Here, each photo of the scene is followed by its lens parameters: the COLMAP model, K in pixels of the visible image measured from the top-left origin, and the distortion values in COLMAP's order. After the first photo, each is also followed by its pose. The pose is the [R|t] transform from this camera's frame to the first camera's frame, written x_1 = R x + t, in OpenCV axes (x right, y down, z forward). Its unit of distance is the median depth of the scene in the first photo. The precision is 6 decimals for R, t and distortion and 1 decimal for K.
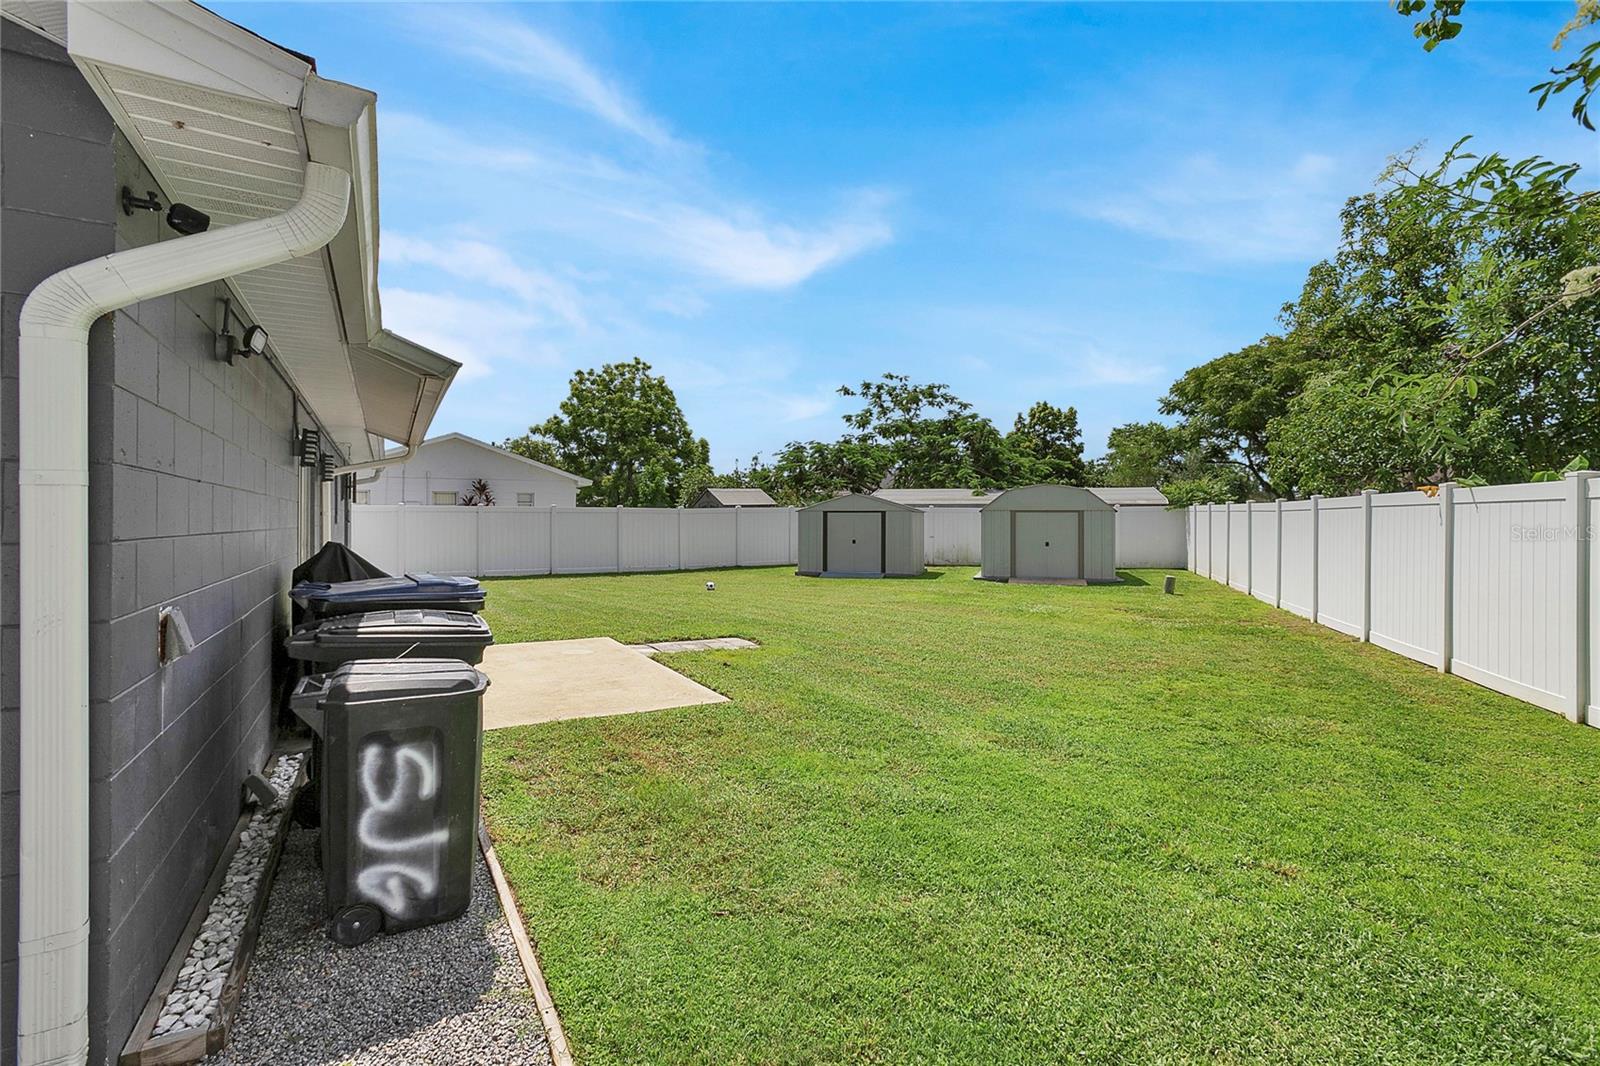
lens RADIAL K [[728.5, 0, 794.1], [0, 728.5, 524.8], [0, 0, 1]] dist [-0.040309, 0.000386]
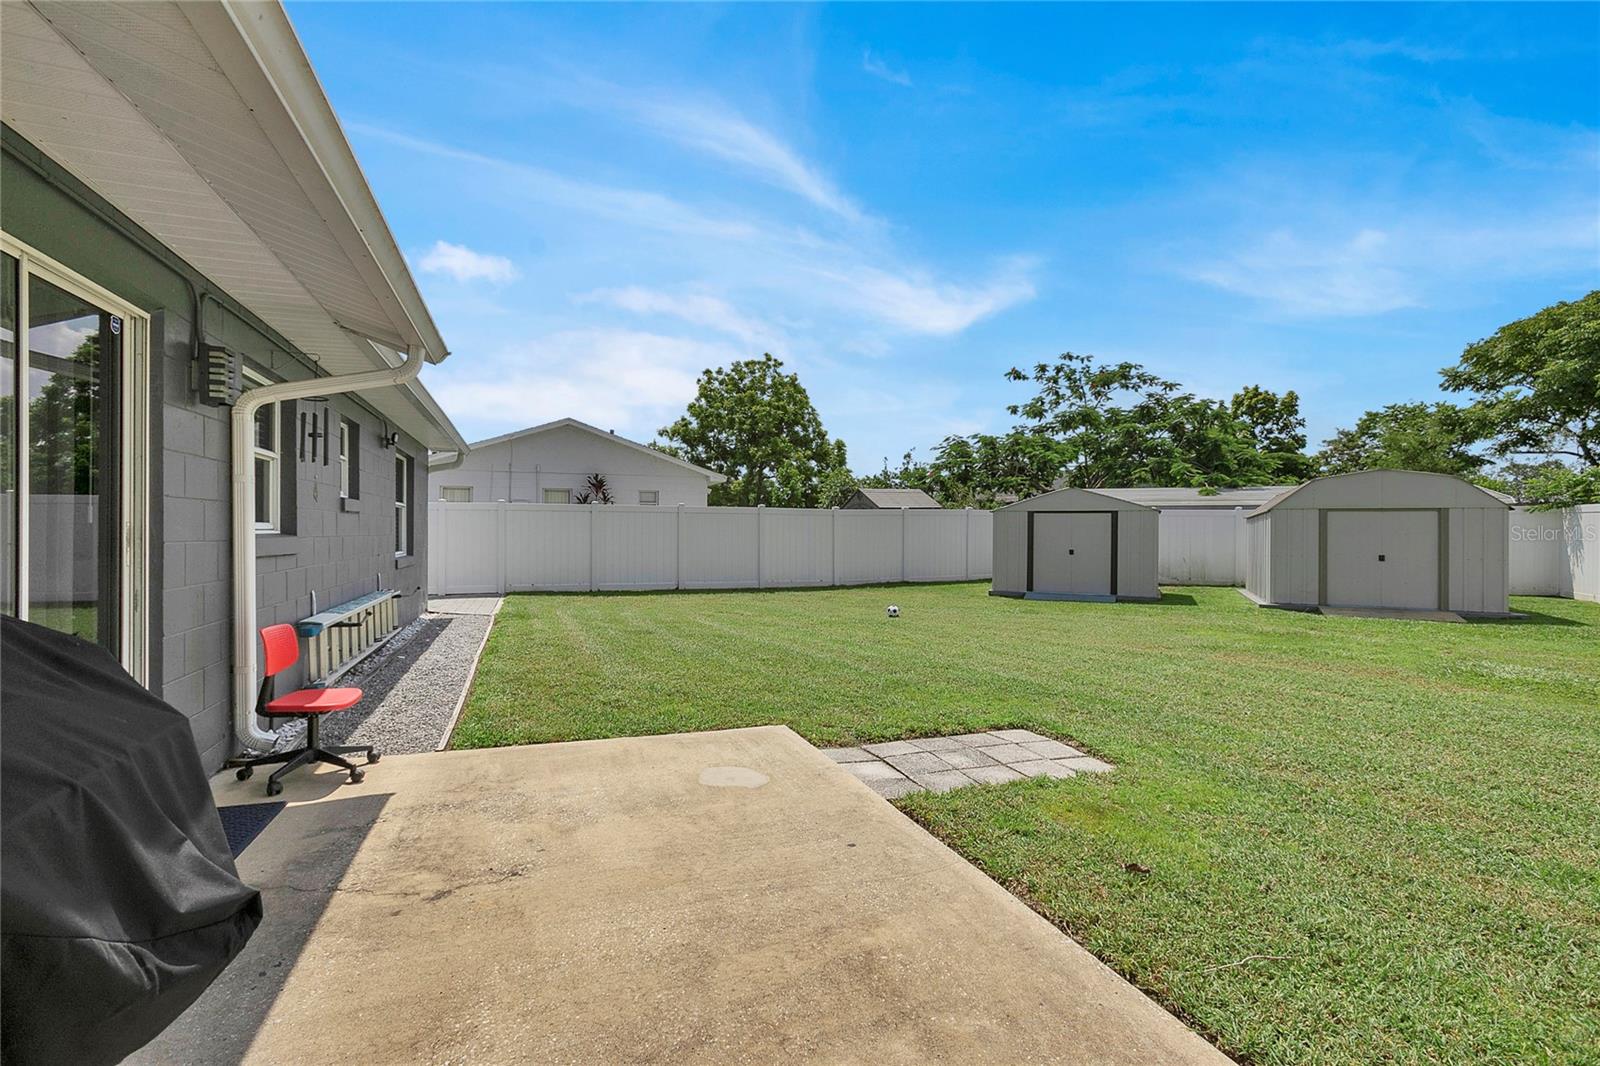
lens RADIAL K [[716.3, 0, 796.1], [0, 716.3, 537.9], [0, 0, 1]] dist [-0.021001, 0.000342]
pose [[0.987342, 0.005515, -0.158508, -0.046924], [-0.005388, 0.999985, 0.001232, 0.005317], [0.158513, -0.000362, 0.987357, 0.137751]]
